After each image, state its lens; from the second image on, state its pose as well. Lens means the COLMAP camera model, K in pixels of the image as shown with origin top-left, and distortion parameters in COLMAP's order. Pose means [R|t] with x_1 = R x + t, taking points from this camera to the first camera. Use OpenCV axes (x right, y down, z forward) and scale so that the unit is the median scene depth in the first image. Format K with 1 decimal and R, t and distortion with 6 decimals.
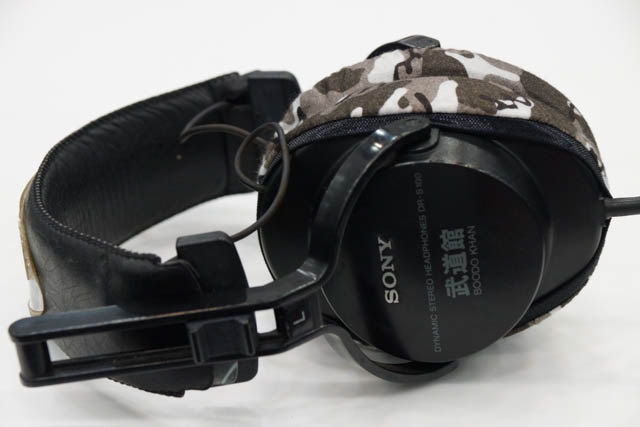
lens RADIAL K [[1902.3, 0, 320.0], [0, 1902.3, 213.5], [0, 0, 1]] dist [0.330242, 0.540898]
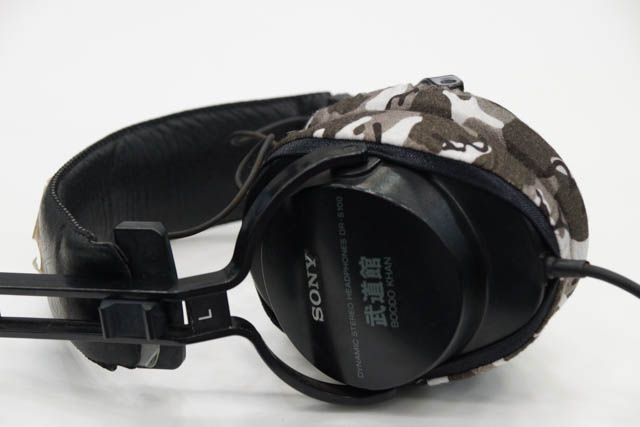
lens RADIAL K [[1902.3, 0, 320.0], [0, 1902.3, 213.5], [0, 0, 1]] dist [0.330242, 0.540898]
pose [[0.917627, 0.158517, -0.364464, 0.407001], [-0.168412, 0.985706, 0.004696, -0.014980], [0.359998, 0.057071, 0.931206, 0.041928]]
